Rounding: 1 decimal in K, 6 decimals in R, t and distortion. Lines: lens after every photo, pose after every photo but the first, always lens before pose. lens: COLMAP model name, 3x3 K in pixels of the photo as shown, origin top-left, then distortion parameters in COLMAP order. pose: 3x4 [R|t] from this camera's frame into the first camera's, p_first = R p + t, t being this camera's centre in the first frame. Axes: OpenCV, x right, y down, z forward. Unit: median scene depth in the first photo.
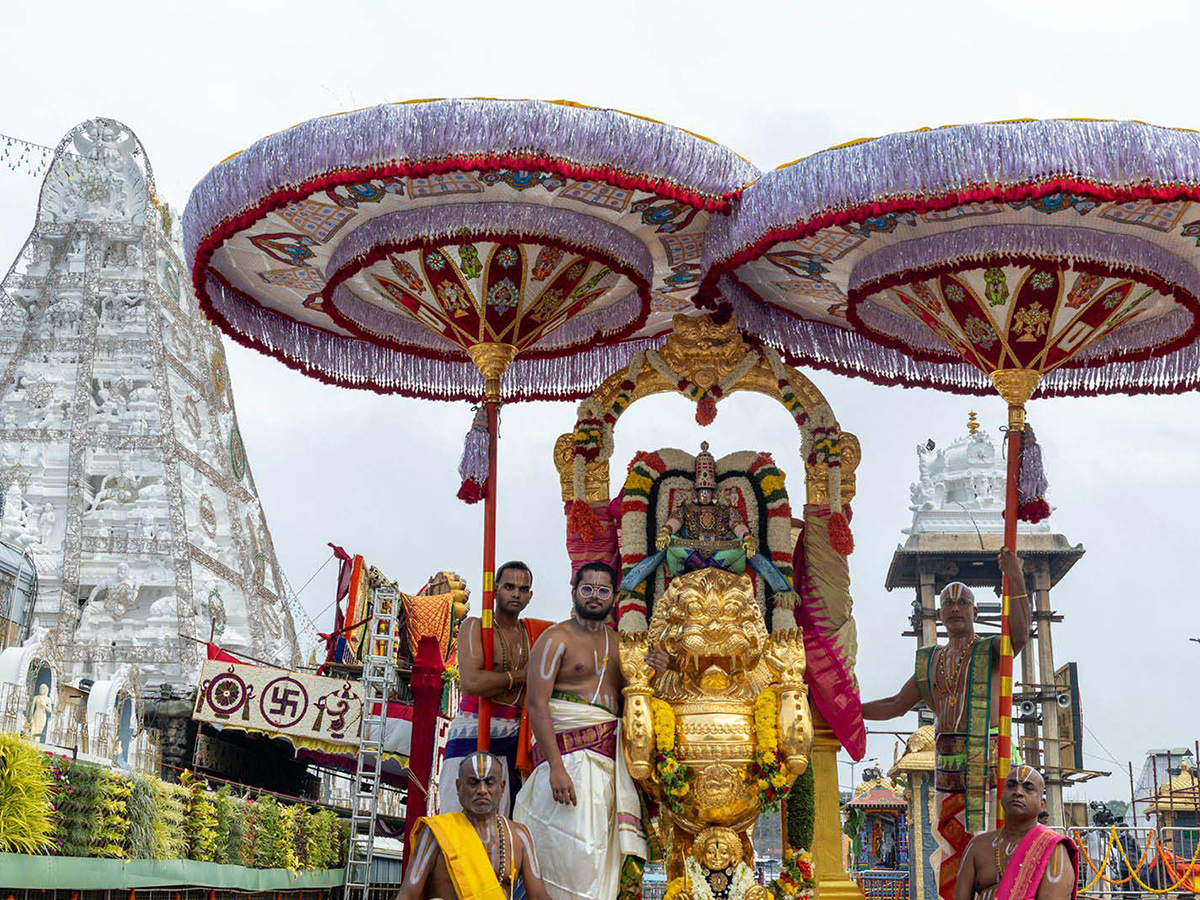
lens RADIAL K [[1473.7, 0, 602.7], [0, 1473.7, 470.0], [0, 0, 1]] dist [-0.068457, 0.002866]
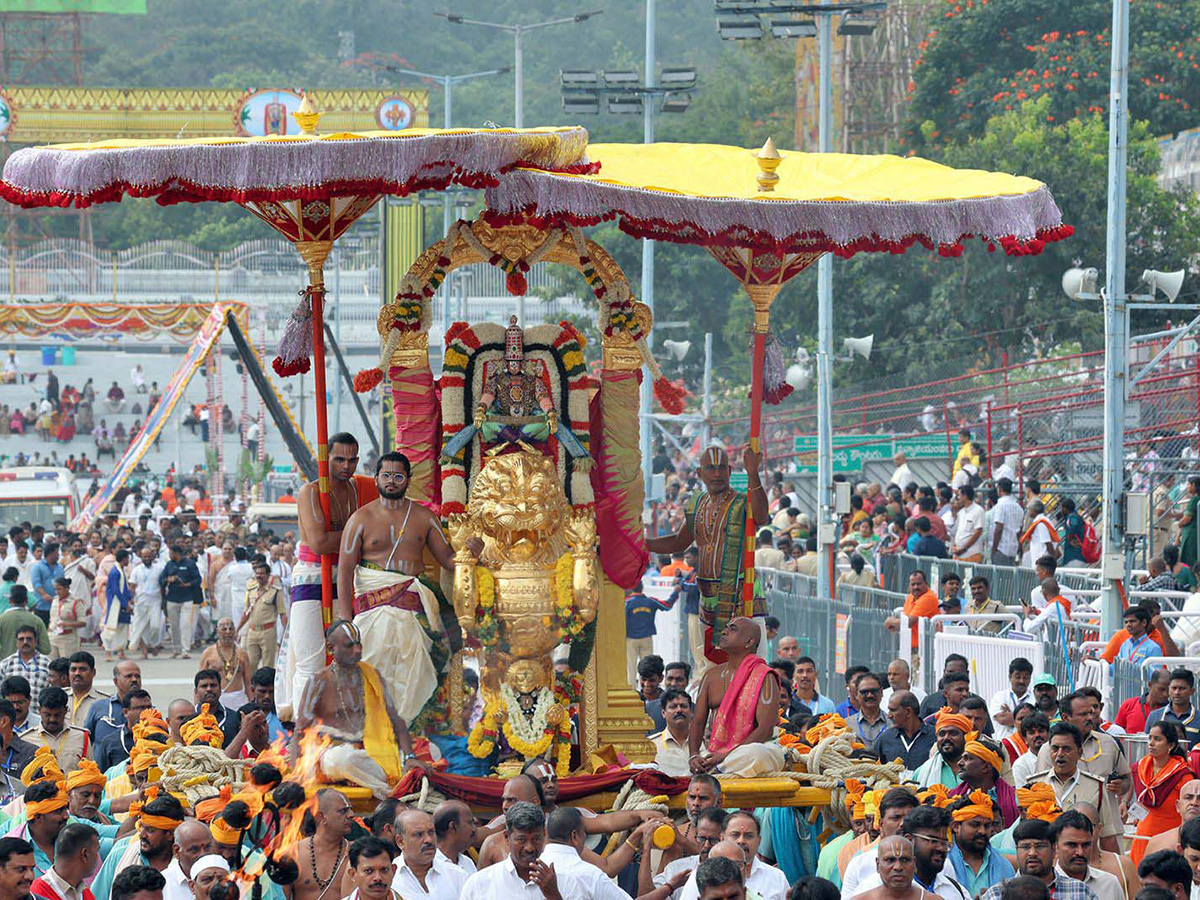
lens RADIAL K [[5093.9, 0, 600.0], [0, 5093.9, 450.0], [0, 0, 1]] dist [-0.030295, -2.640023]
pose [[0.994638, -0.019056, 0.101649, -0.271471], [-0.011478, 0.956464, 0.291623, -1.091753], [-0.102781, -0.291226, 0.951117, -2.827999]]
